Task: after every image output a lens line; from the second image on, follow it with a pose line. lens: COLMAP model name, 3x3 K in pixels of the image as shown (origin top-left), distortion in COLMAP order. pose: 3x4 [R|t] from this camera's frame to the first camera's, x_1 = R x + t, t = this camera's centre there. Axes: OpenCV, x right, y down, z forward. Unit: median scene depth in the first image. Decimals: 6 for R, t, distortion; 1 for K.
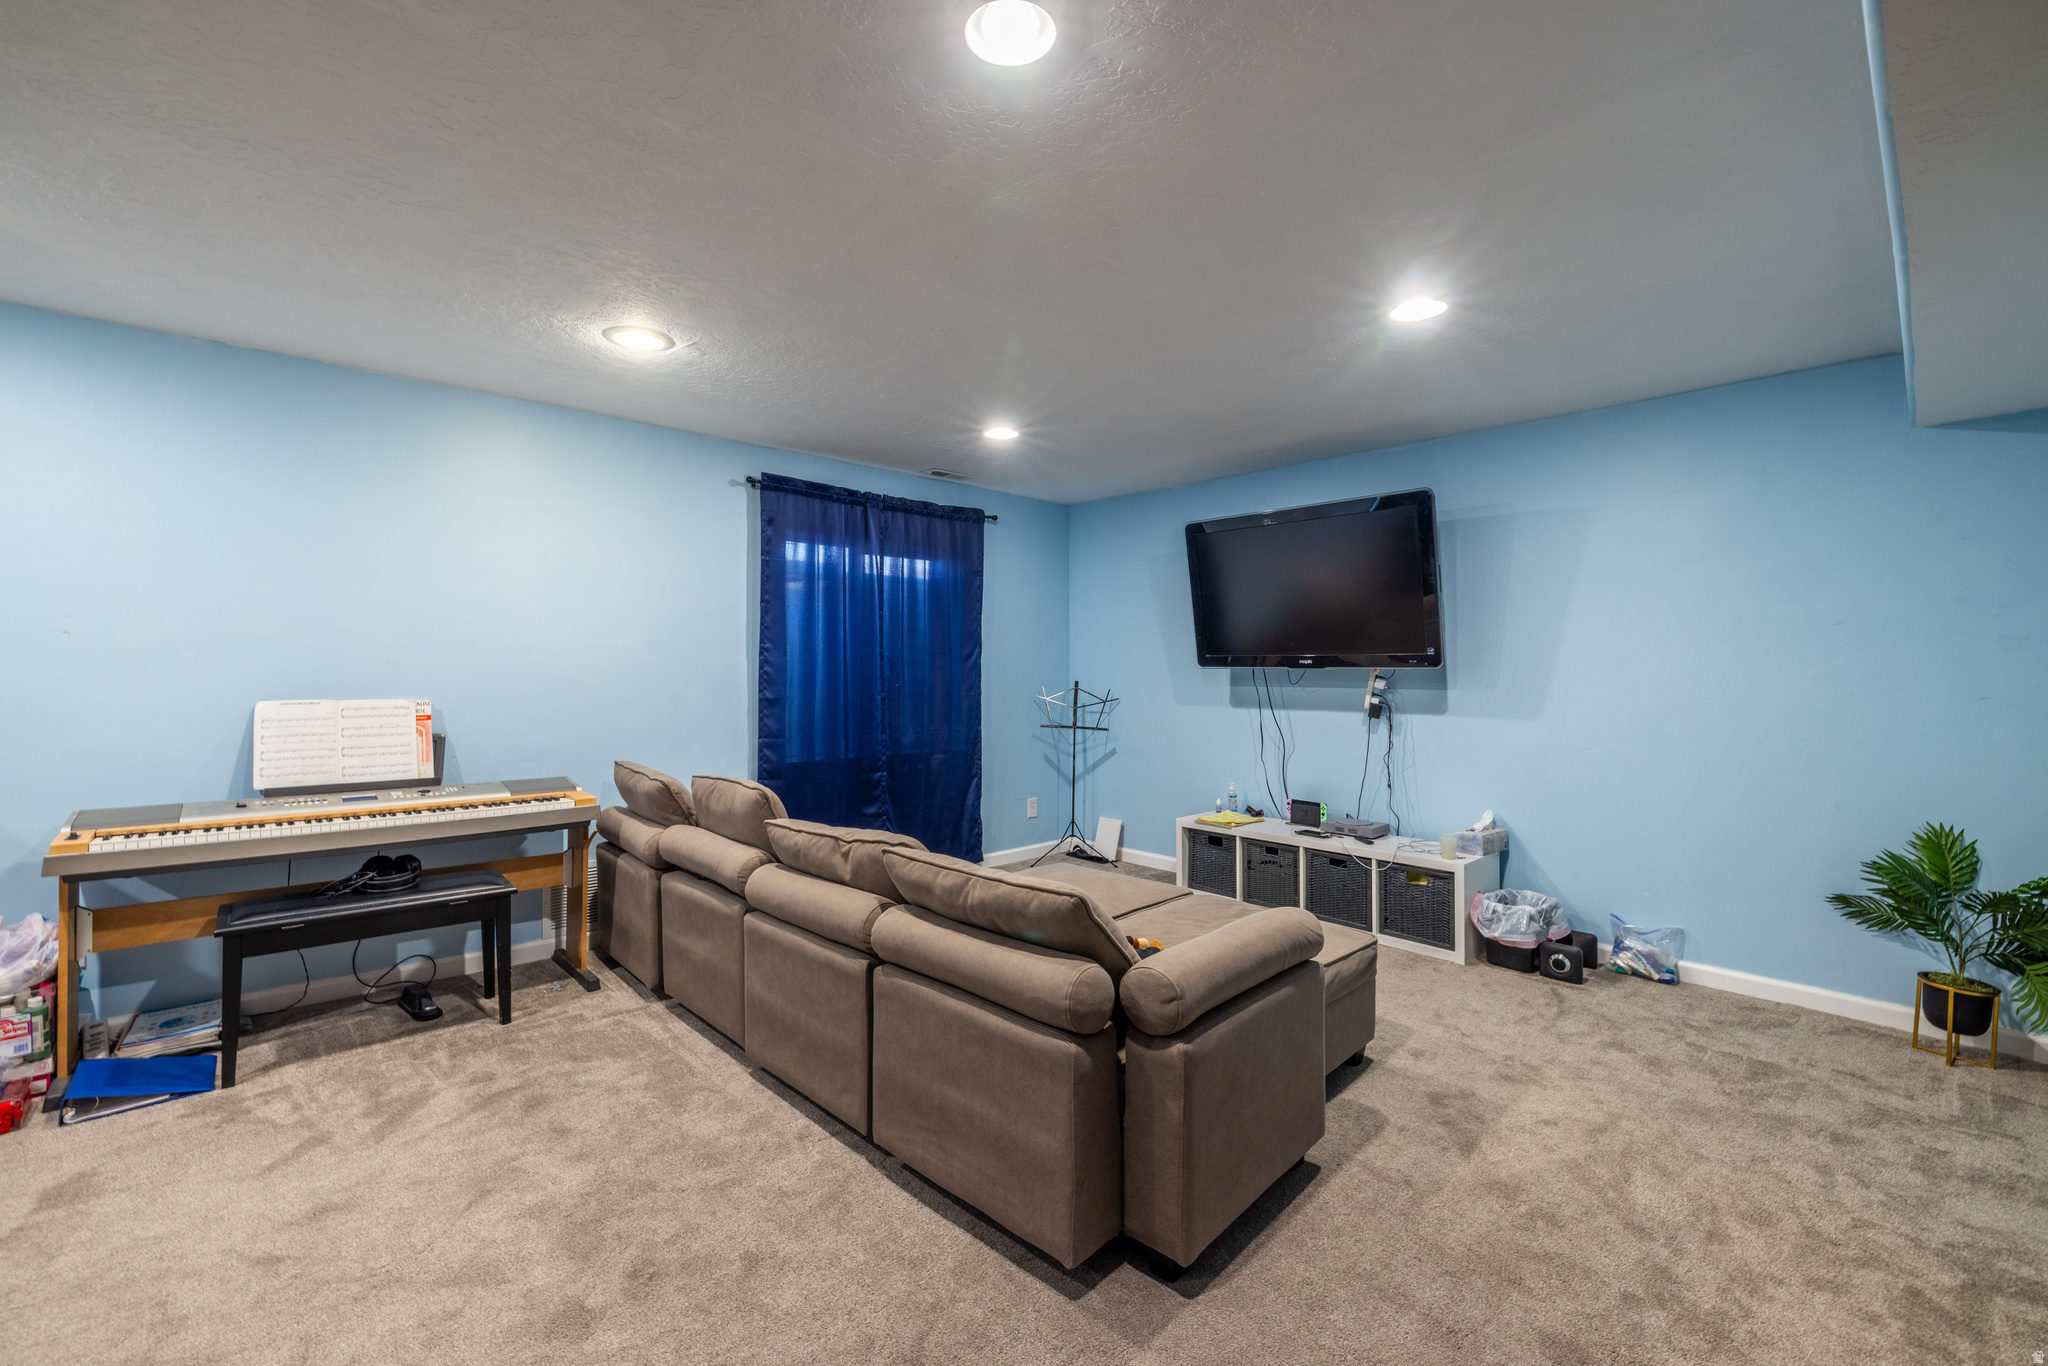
lens RADIAL K [[854.4, 0, 1017.4], [0, 854.4, 669.0], [0, 0, 1]] dist [-0.001741, 0.001178]
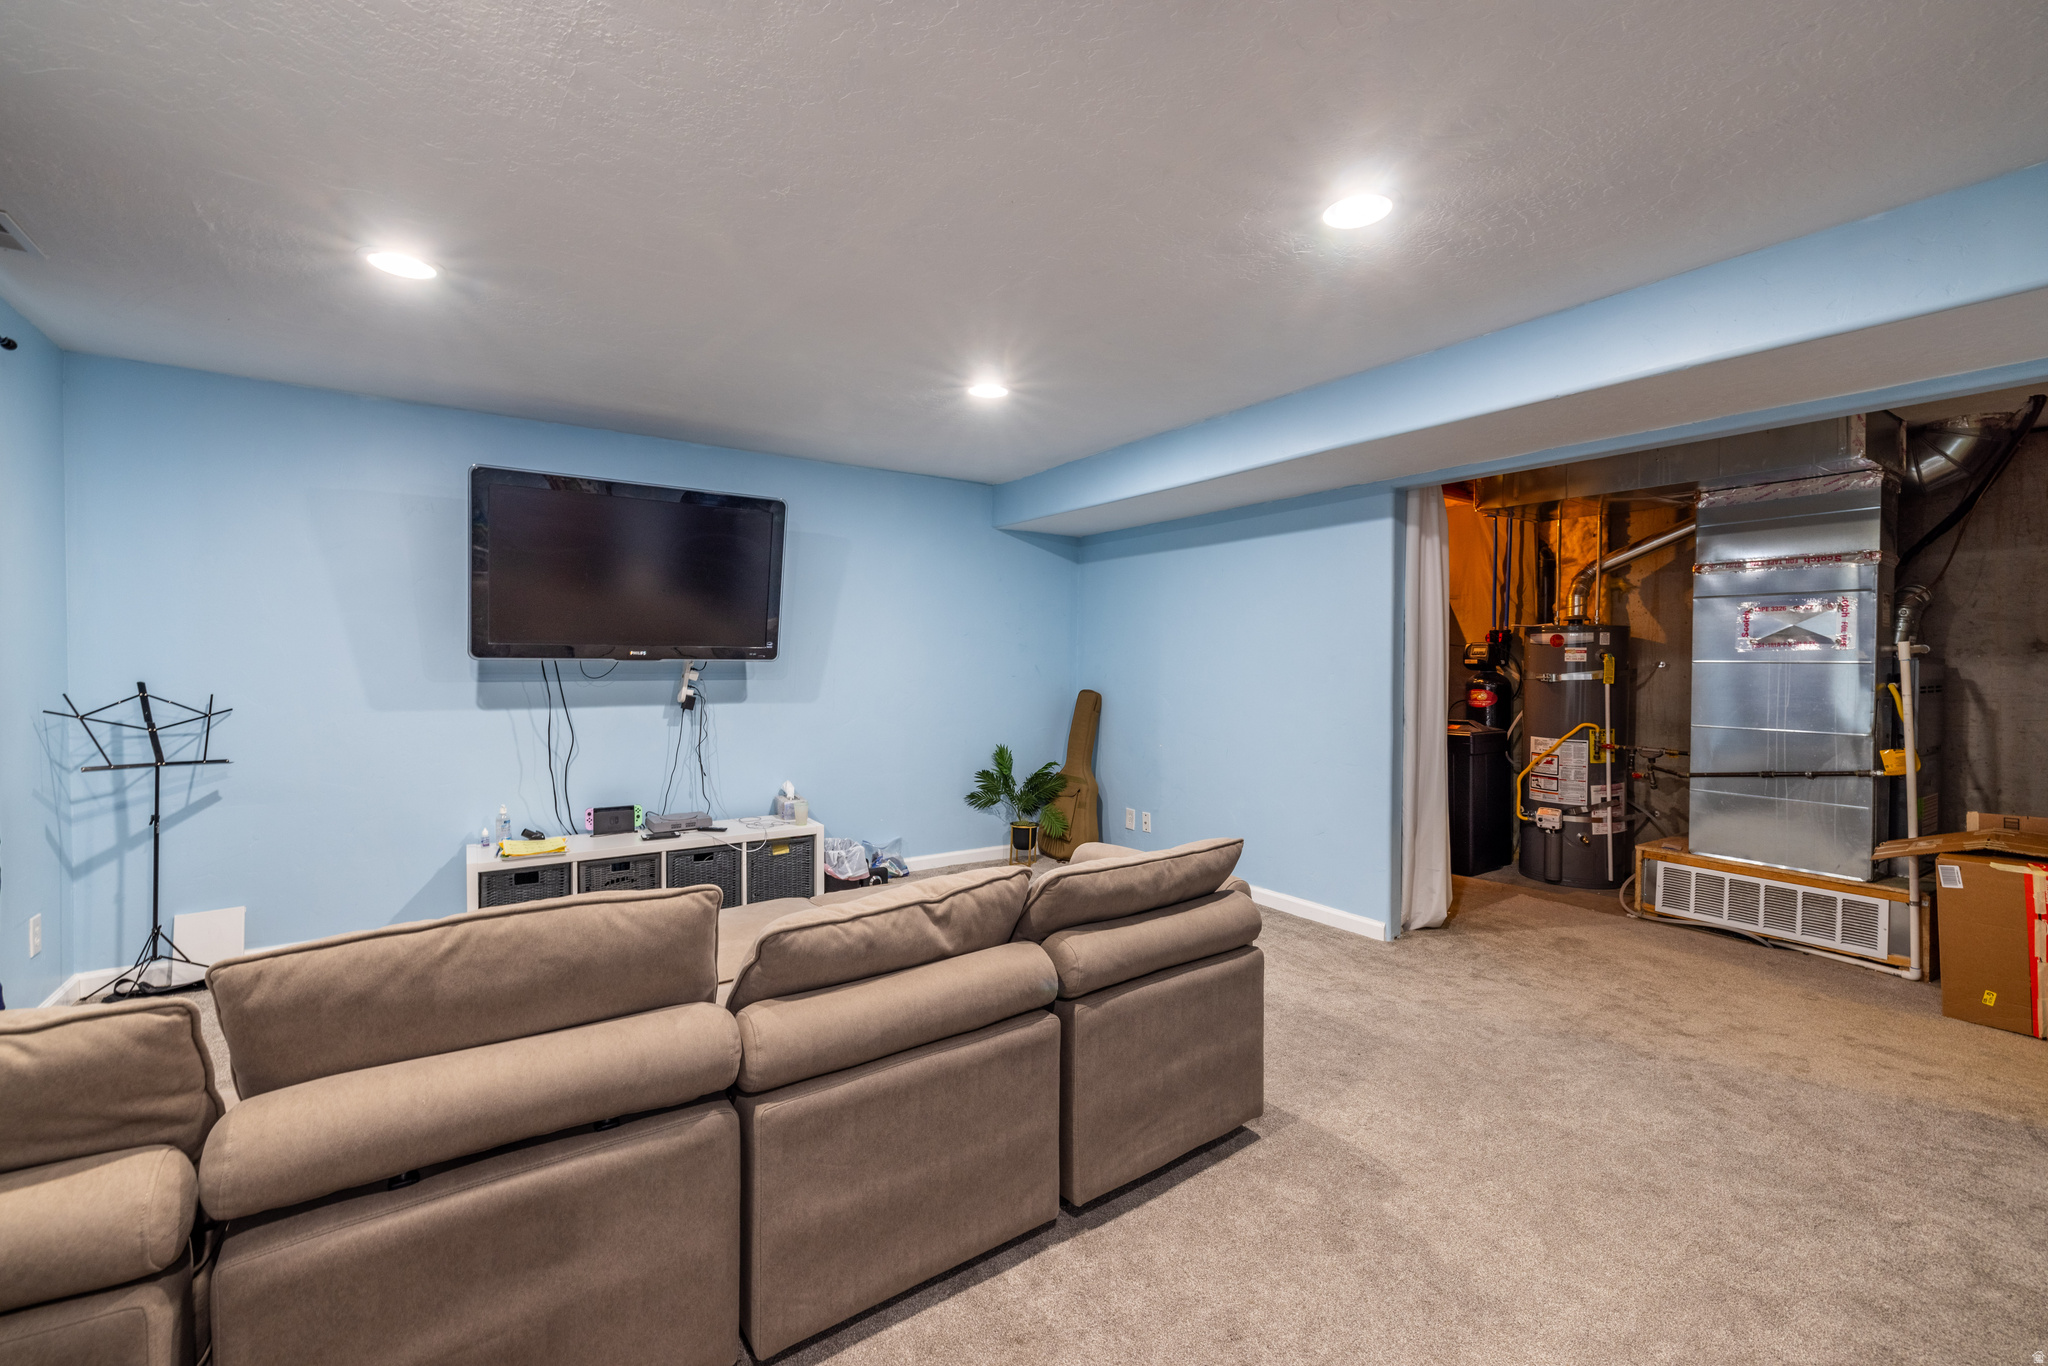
lens RADIAL K [[854.4, 0, 1015.2], [0, 854.4, 674.8], [0, 0, 1]] dist [-0.001741, 0.001178]
pose [[0.160027, -0.017476, 0.986958, -0.521188], [-0.002926, 0.999830, 0.018179, -0.003279], [-0.987108, -0.005797, 0.159948, 0.468278]]
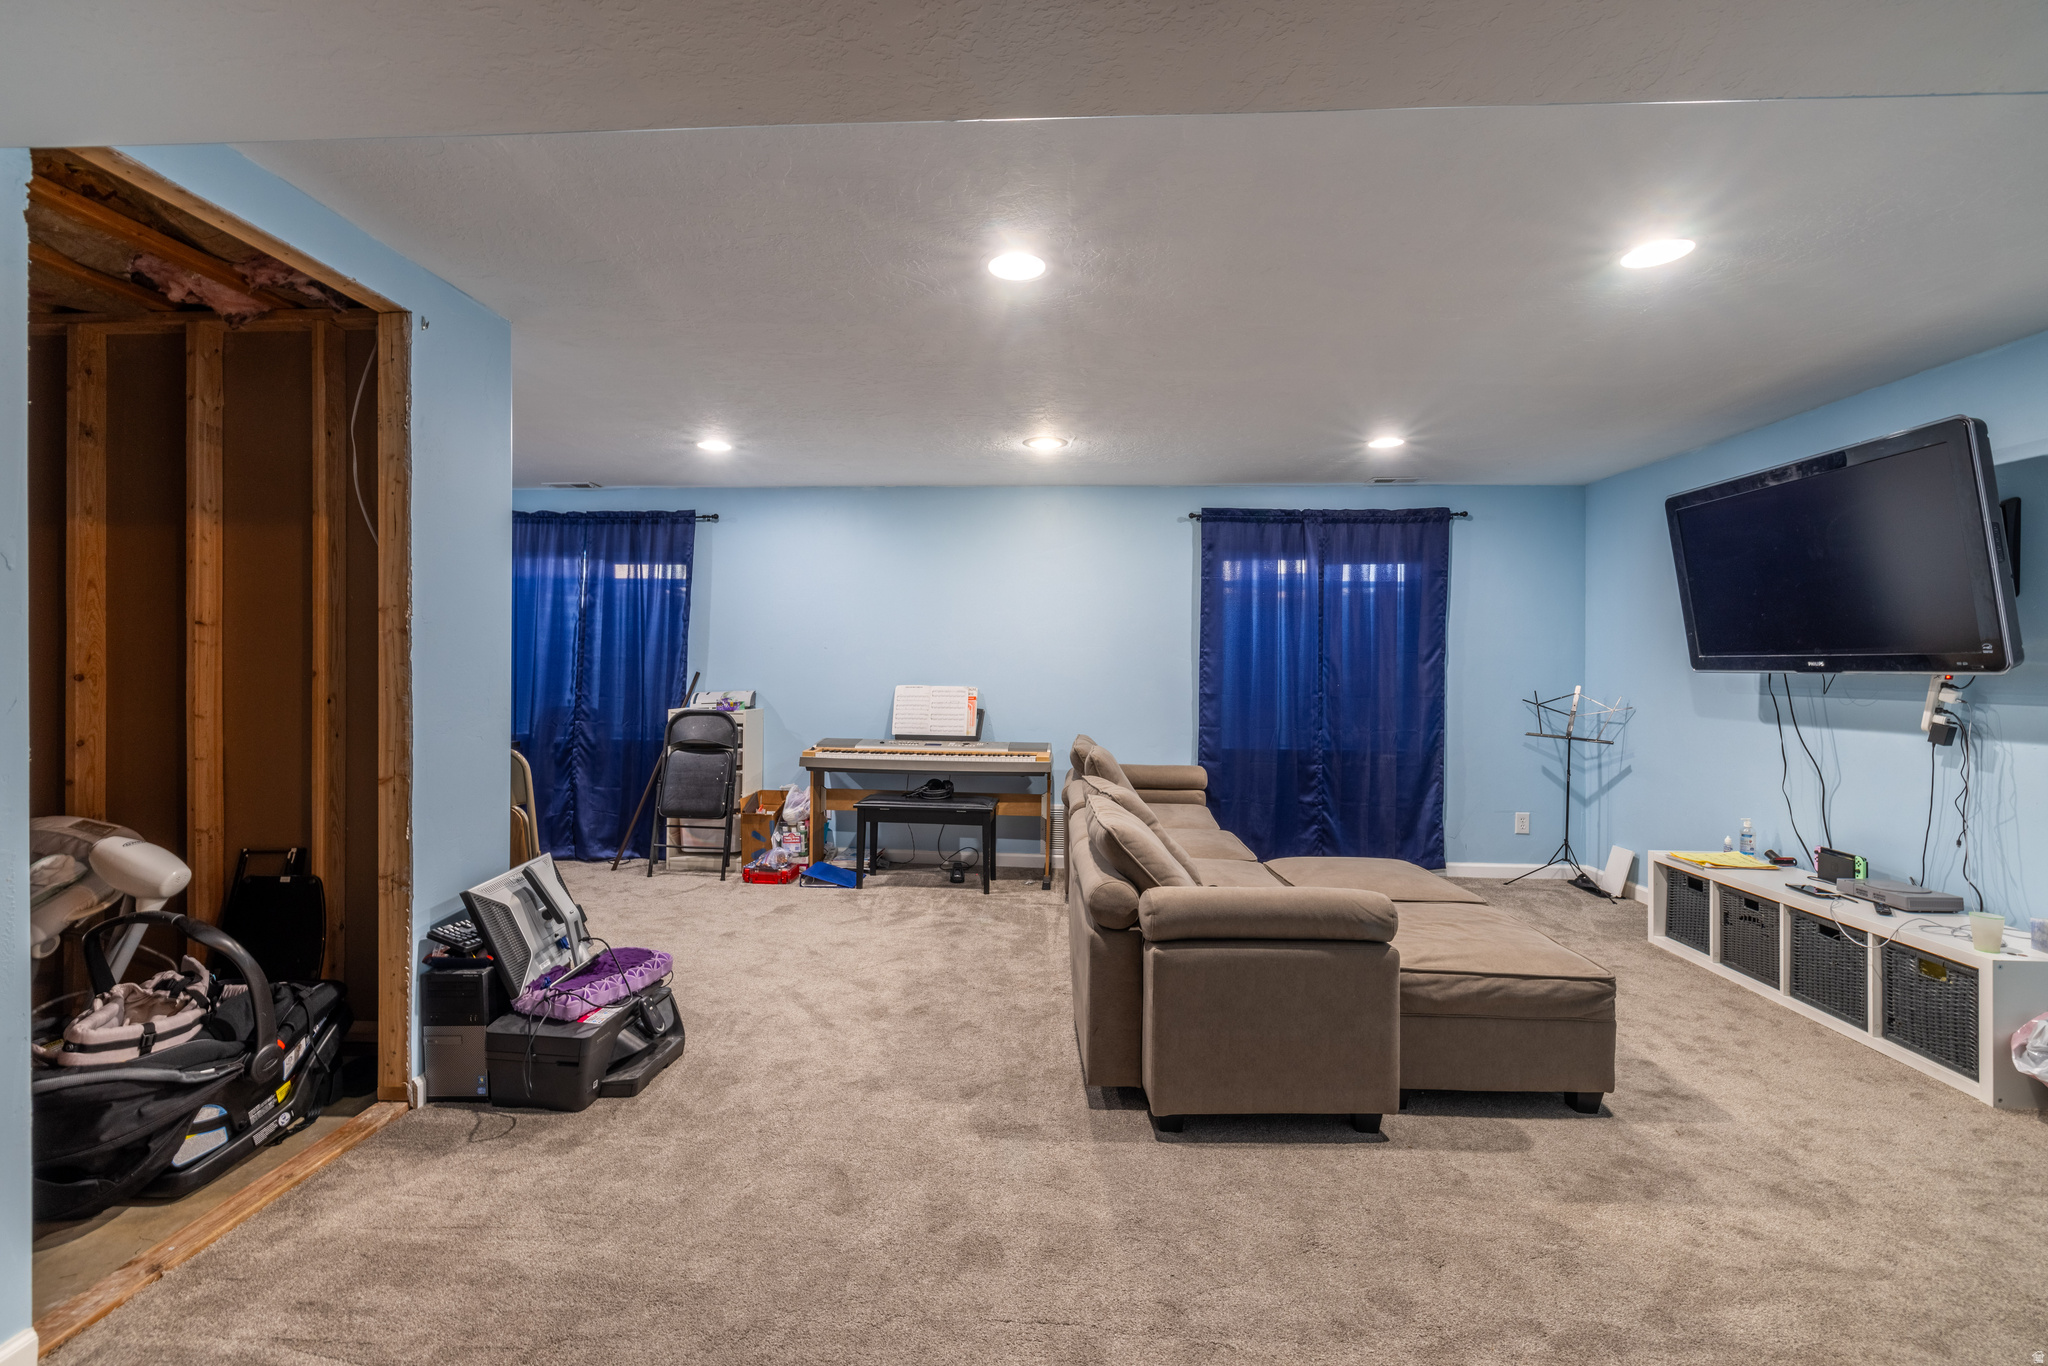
lens RADIAL K [[854.4, 0, 1019.5], [0, 854.4, 674.7], [0, 0, 1]] dist [-0.001741, 0.001178]
pose [[0.695053, 0.010635, -0.718880, 0.403741], [-0.008289, 0.999943, 0.006779, 0.001886], [0.718911, 0.001247, 0.695101, -0.032251]]
